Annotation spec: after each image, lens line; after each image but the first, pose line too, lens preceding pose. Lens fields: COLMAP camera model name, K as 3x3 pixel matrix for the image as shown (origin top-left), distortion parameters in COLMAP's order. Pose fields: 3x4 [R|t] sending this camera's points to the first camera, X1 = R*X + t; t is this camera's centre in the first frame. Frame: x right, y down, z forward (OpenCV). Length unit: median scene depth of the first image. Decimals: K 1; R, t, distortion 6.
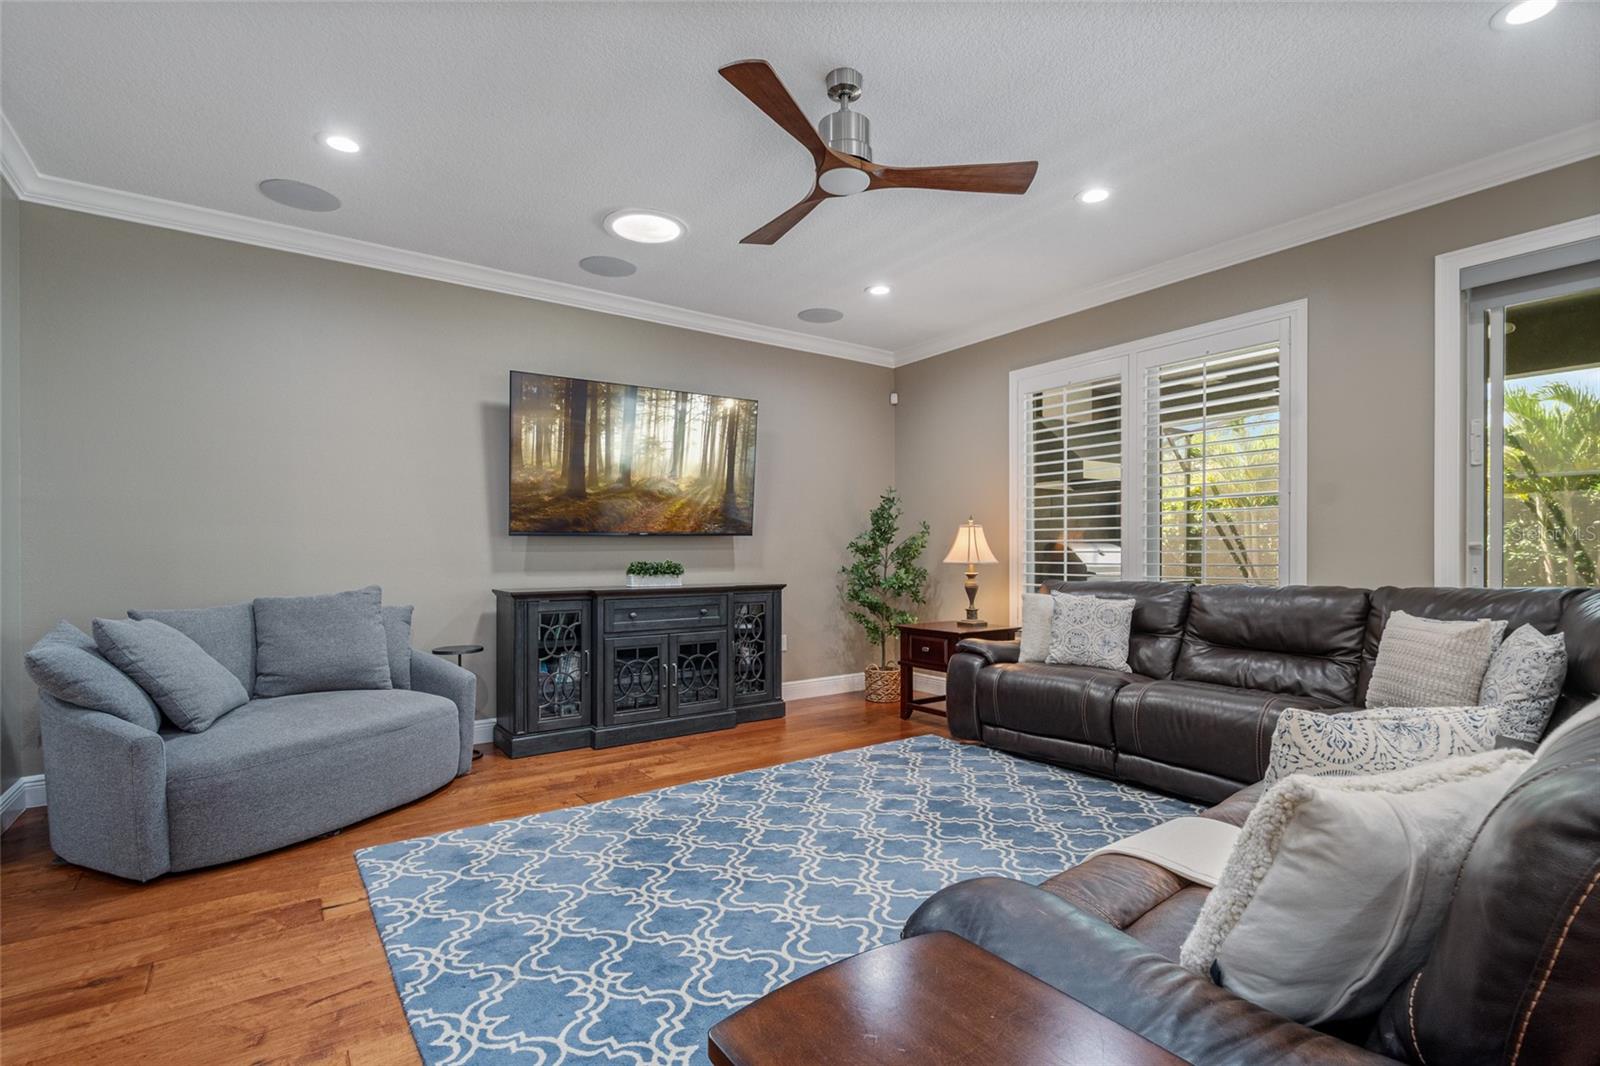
lens RADIAL K [[745.6, 0, 804.9], [0, 745.6, 557.0], [0, 0, 1]] dist [0.004242, -0.004301]
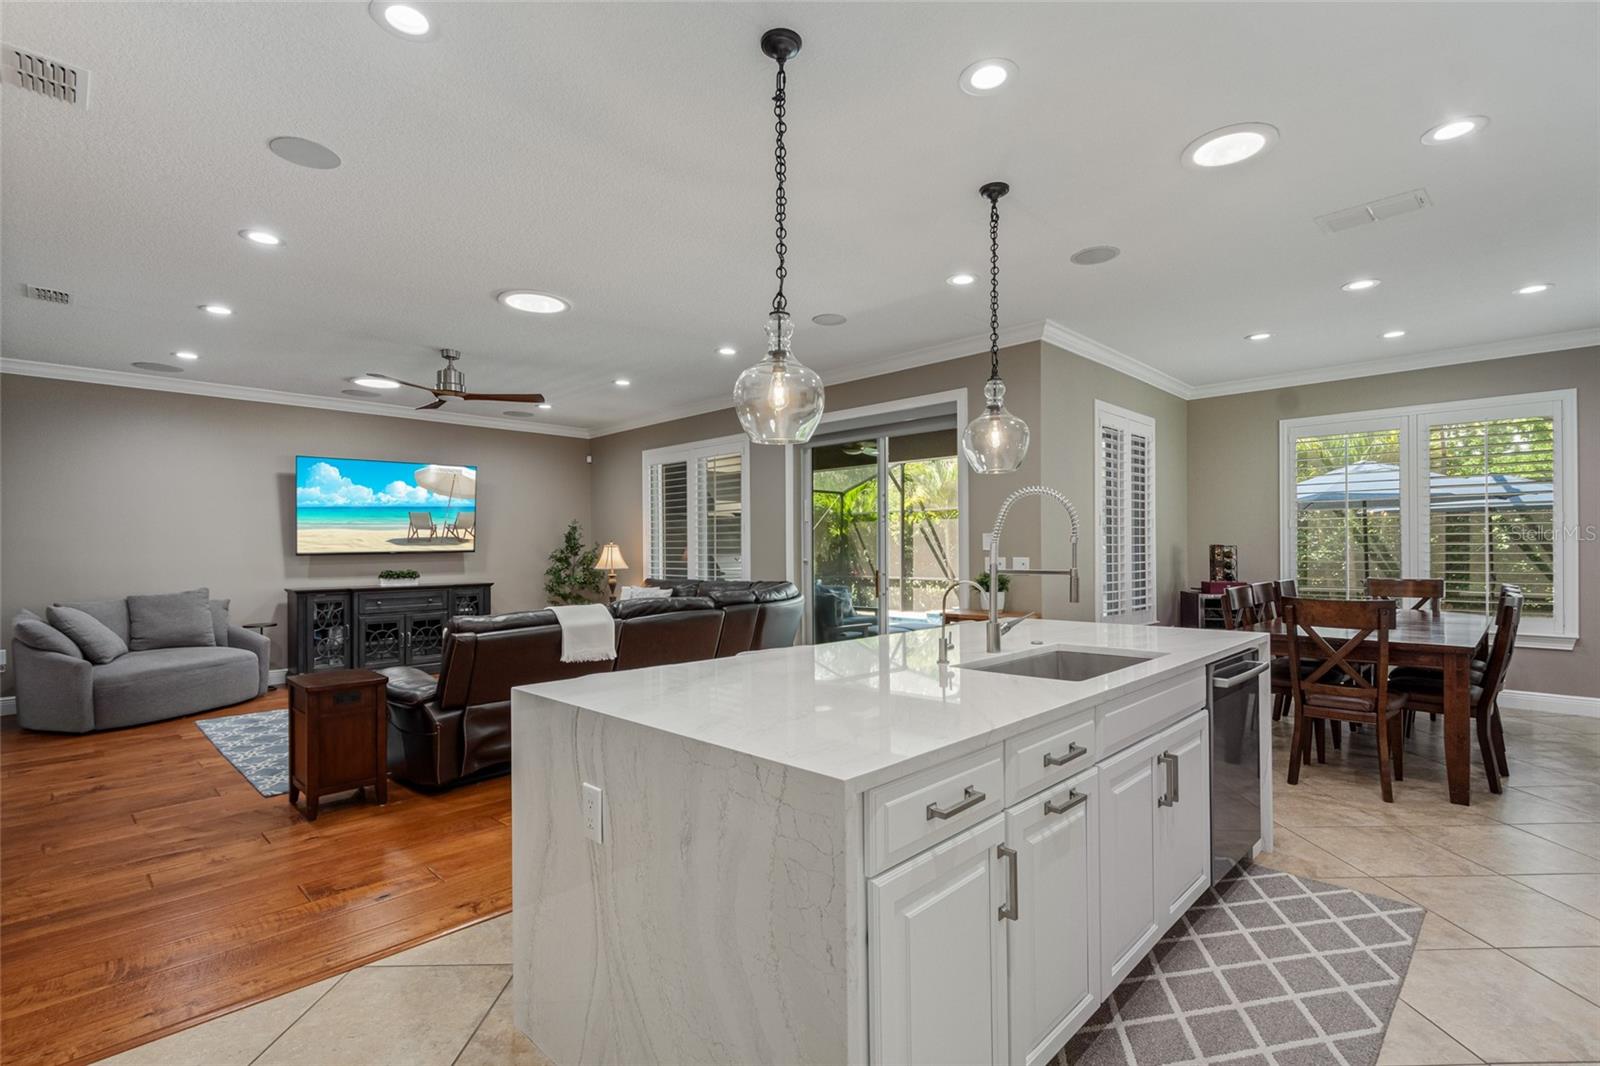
lens RADIAL K [[745.6, 0, 813.4], [0, 745.6, 544.5], [0, 0, 1]] dist [0.004242, -0.004301]
pose [[0.985439, -0.003777, 0.169990, 0.530032], [0.005310, 0.999949, -0.008564, -0.039725], [-0.169949, 0.009342, 0.985409, -0.963004]]
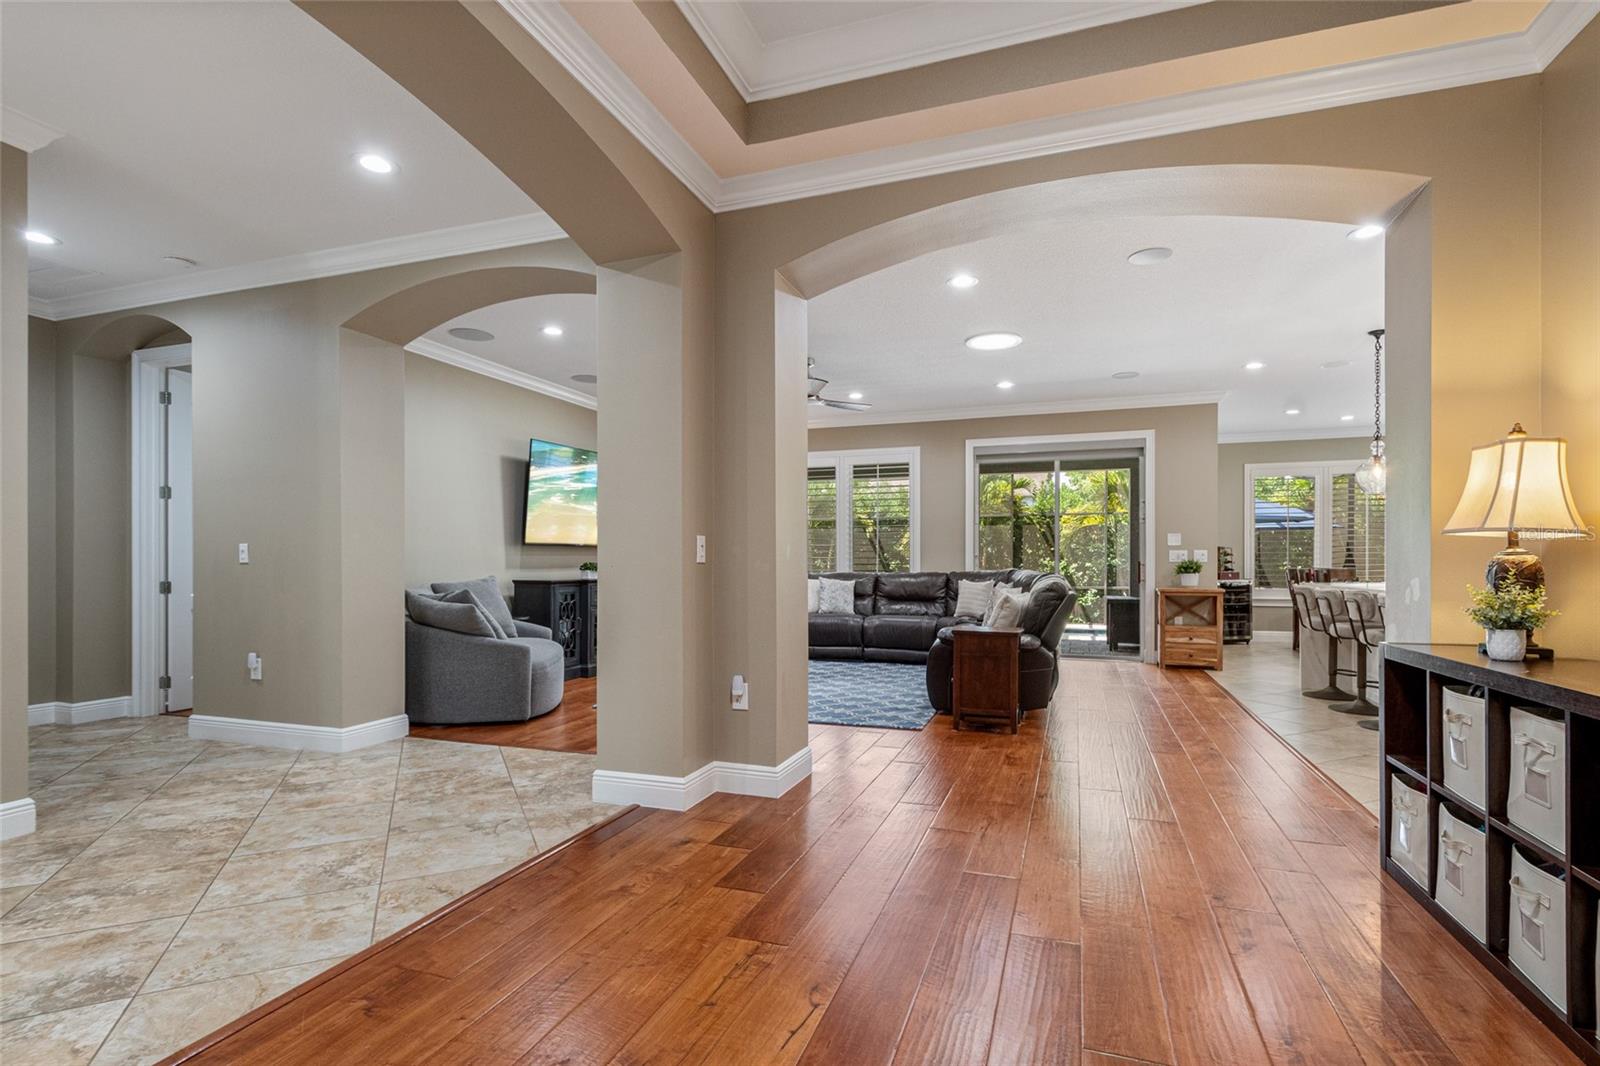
lens RADIAL K [[745.6, 0, 794.7], [0, 745.6, 568.1], [0, 0, 1]] dist [0.004242, -0.004301]
pose [[0.830530, -0.001987, 0.556970, -0.964373], [0.000648, 0.999996, 0.002601, 0.019336], [-0.556974, -0.001799, 0.830528, -0.713412]]
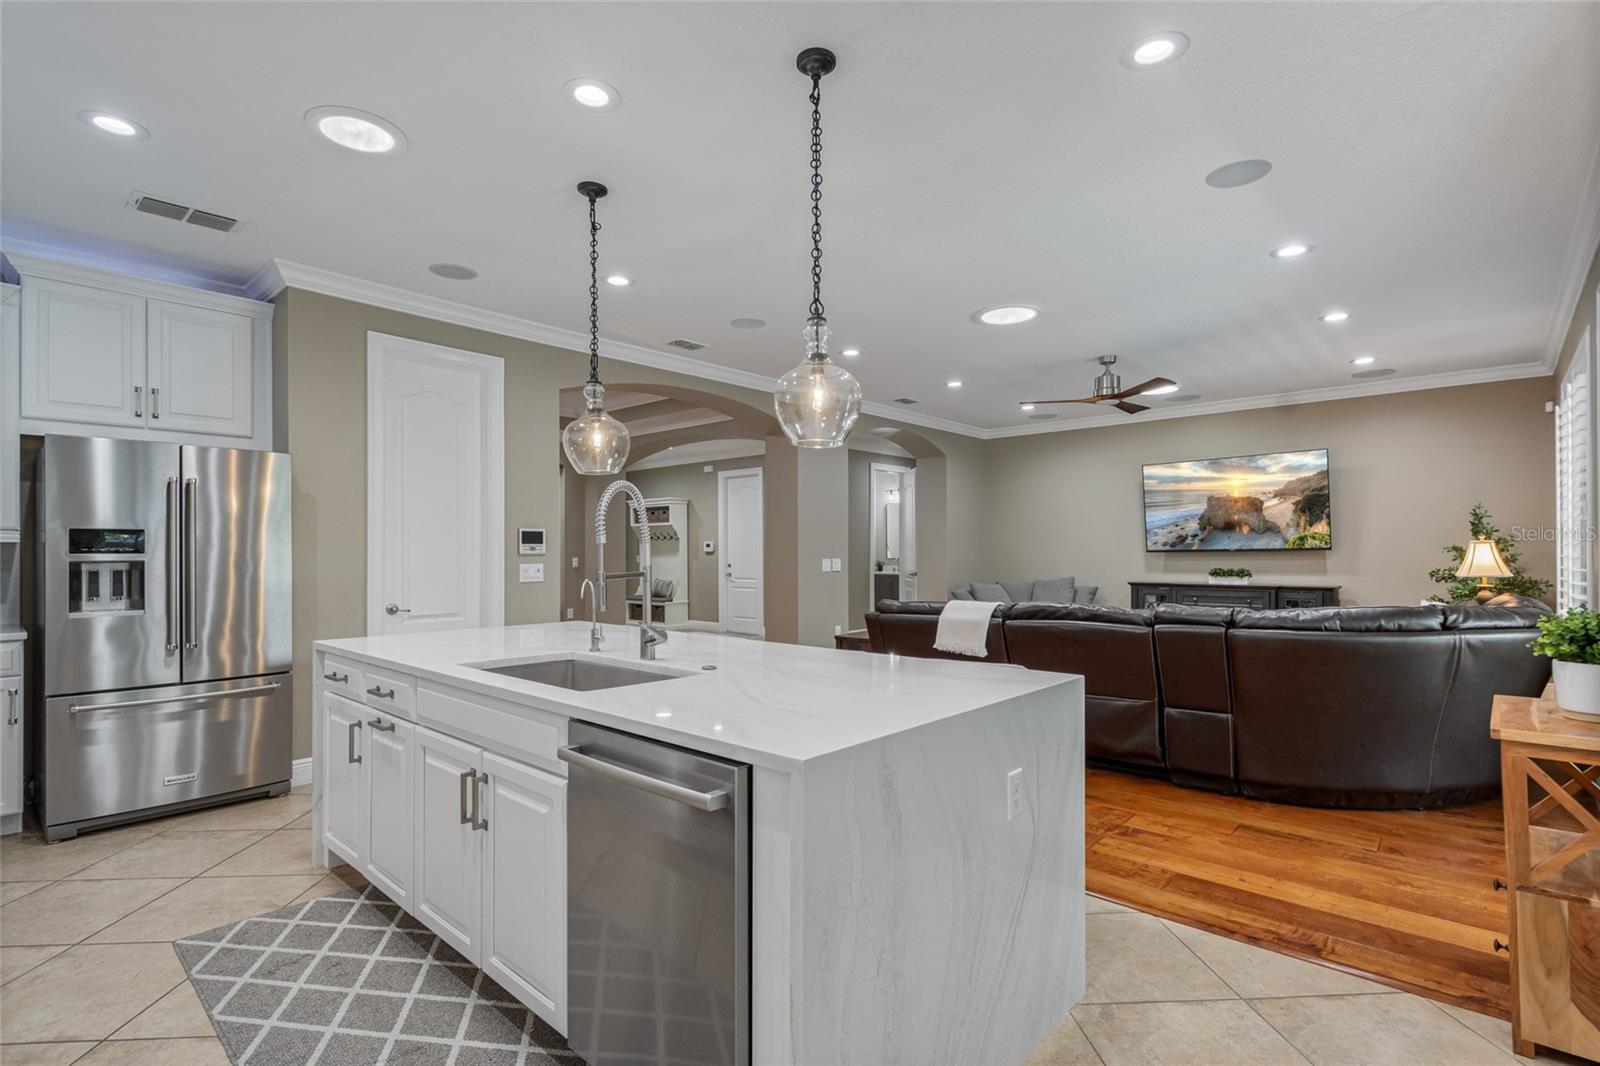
lens RADIAL K [[745.6, 0, 793.8], [0, 745.6, 546.9], [0, 0, 1]] dist [0.004242, -0.004301]
pose [[0.177250, -0.006325, -0.984146, 1.546194], [0.001232, 0.999980, -0.006205, -0.038489], [0.984165, -0.000113, 0.177254, -0.244160]]
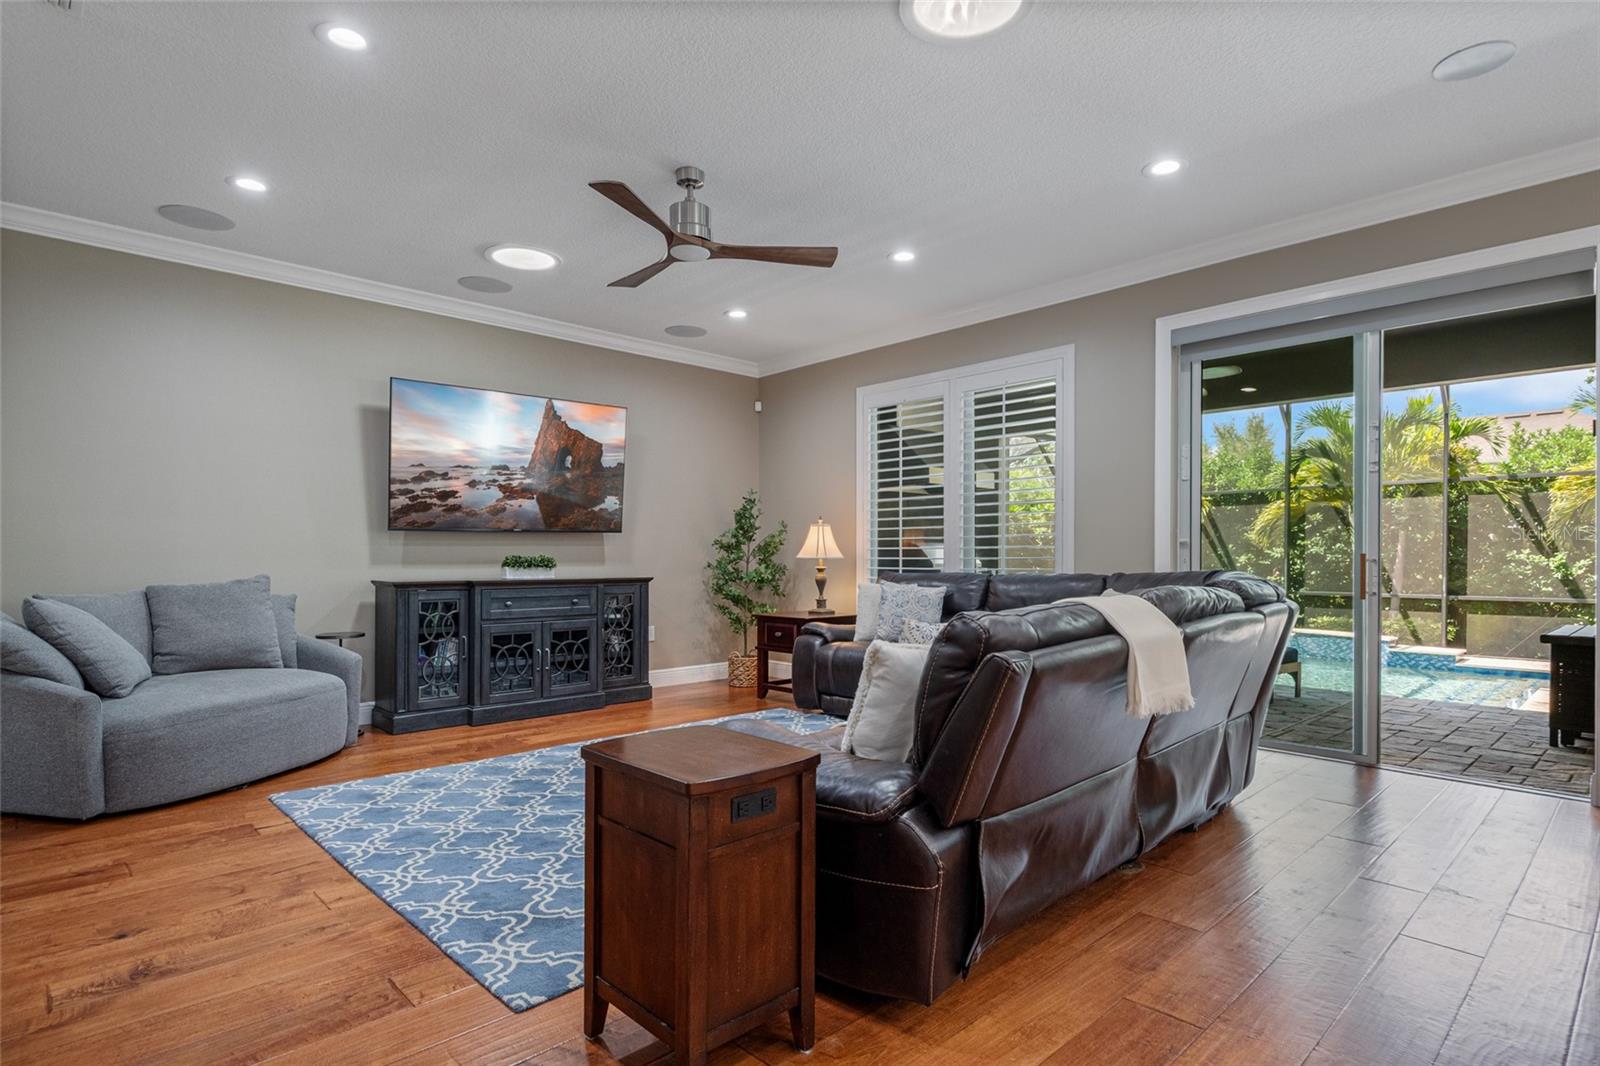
lens RADIAL K [[827.0, 0, 808.3], [0, 827.0, 557.6], [0, 0, 1]] dist [0.006396, -0.002071]
pose [[0.989902, 0.002073, 0.141739, 0.039242], [-0.001259, 0.999982, -0.005833, 0.020356], [-0.141749, 0.005595, 0.989887, -0.318492]]
